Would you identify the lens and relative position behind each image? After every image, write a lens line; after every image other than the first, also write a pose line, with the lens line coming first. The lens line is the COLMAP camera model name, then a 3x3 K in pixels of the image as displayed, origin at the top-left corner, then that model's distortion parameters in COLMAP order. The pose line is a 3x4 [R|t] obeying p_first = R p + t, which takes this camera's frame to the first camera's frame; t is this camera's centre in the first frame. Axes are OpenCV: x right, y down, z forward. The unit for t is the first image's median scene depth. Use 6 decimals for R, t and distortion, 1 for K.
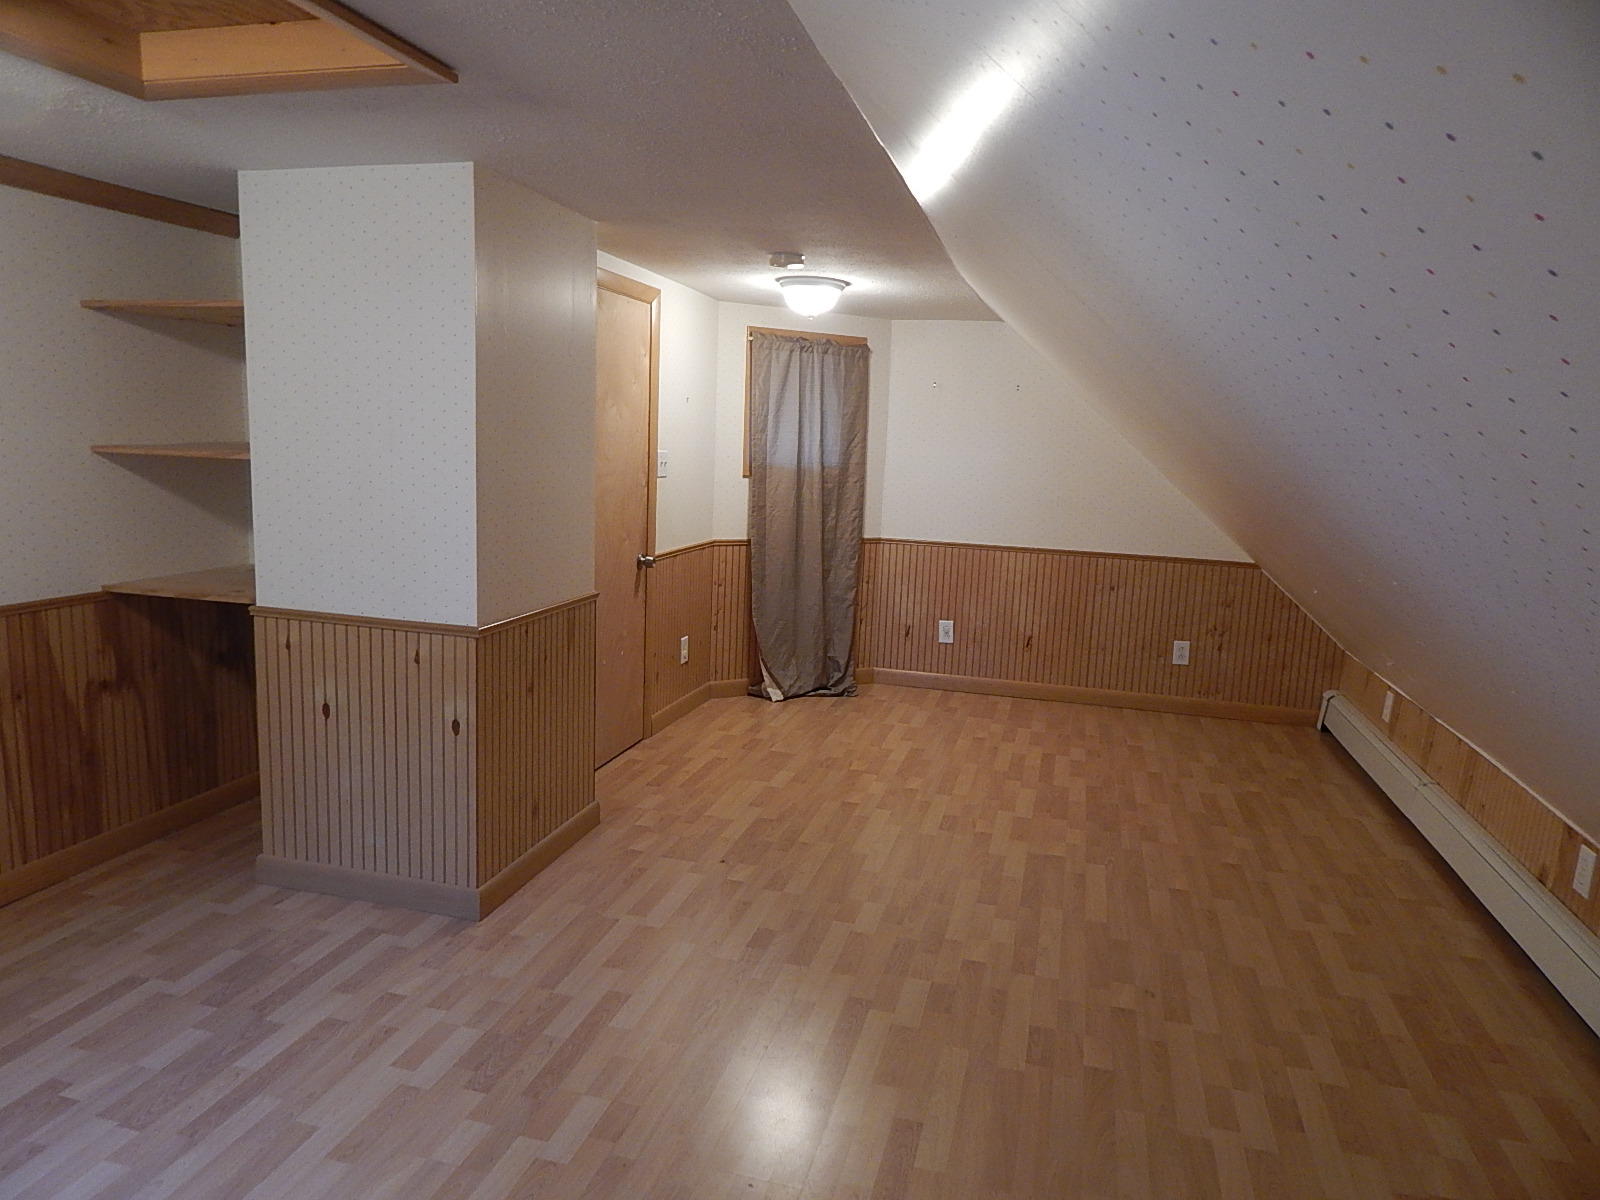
lens RADIAL K [[1052.9, 0, 796.7], [0, 1052.9, 595.5], [0, 0, 1]] dist [0.008977, -0.009189]
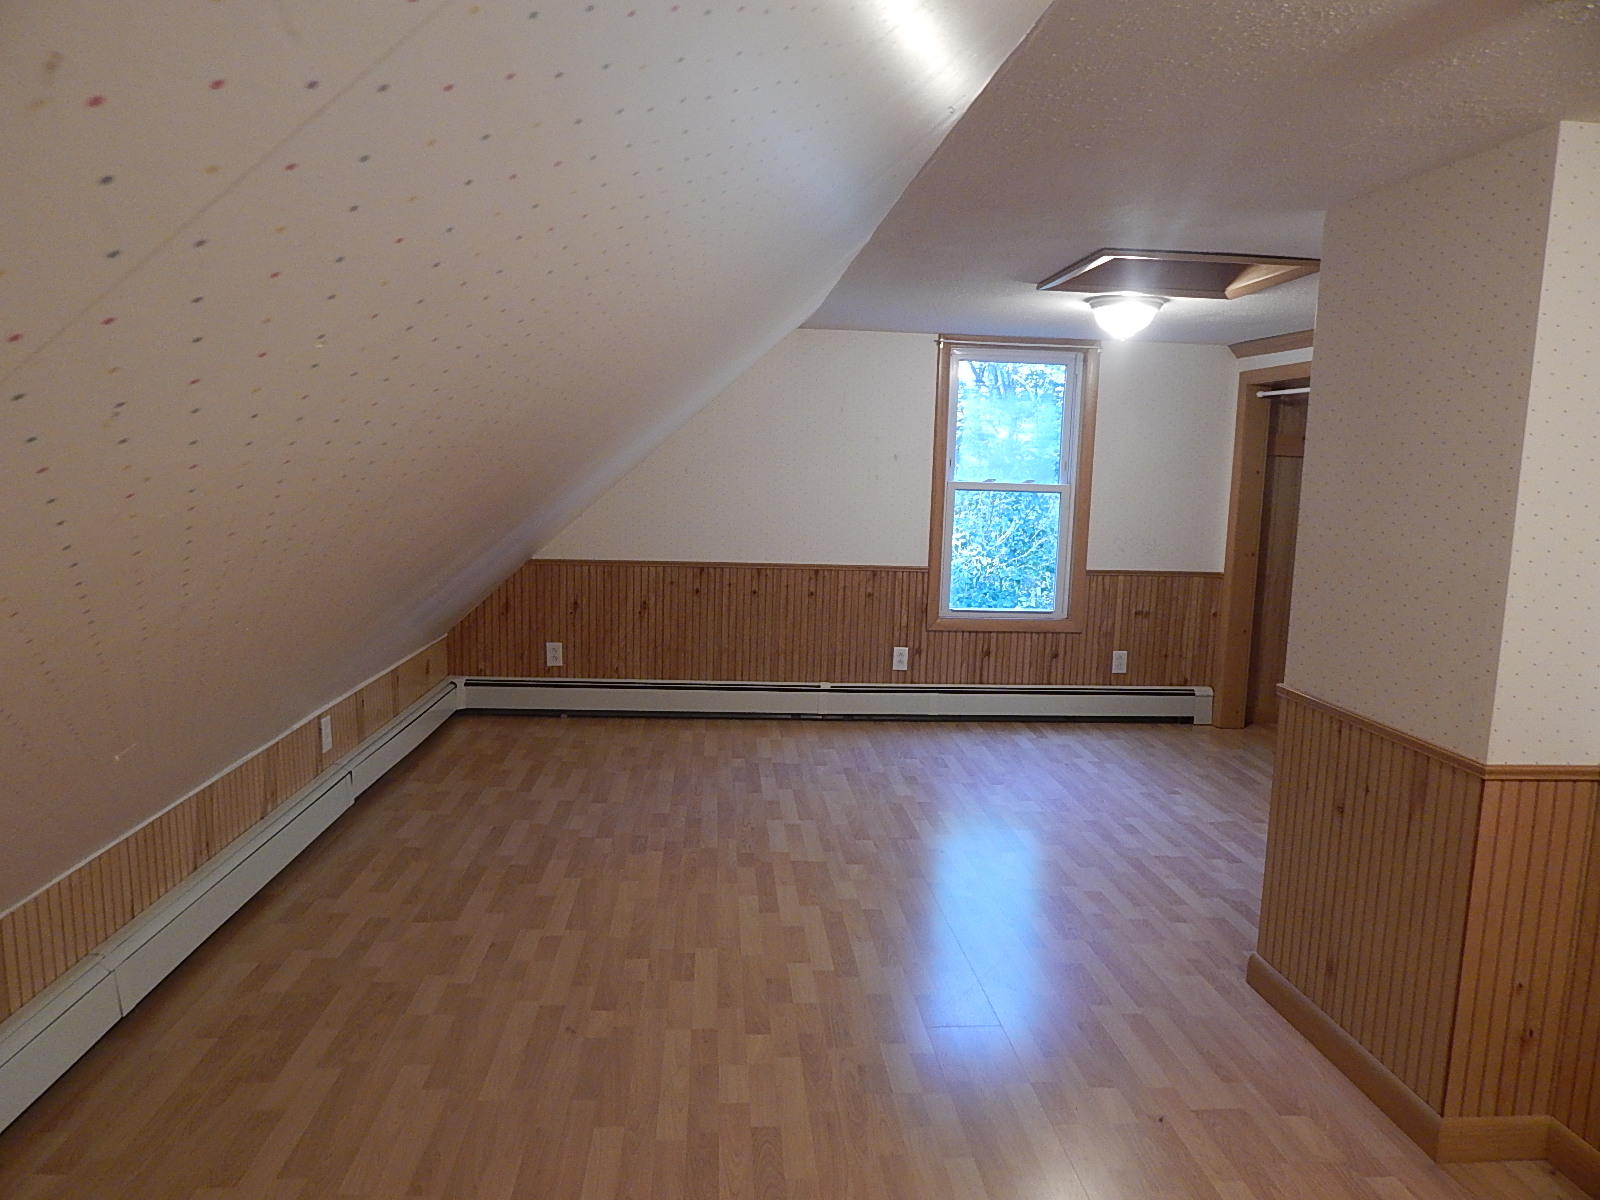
lens RADIAL K [[1052.9, 0, 794.5], [0, 1052.9, 610.0], [0, 0, 1]] dist [0.008977, -0.009189]
pose [[-0.940038, -0.025678, -0.340103, 0.445410], [-0.123714, 0.954923, 0.269846, -0.237887], [0.317843, 0.295741, -0.900840, 1.680803]]
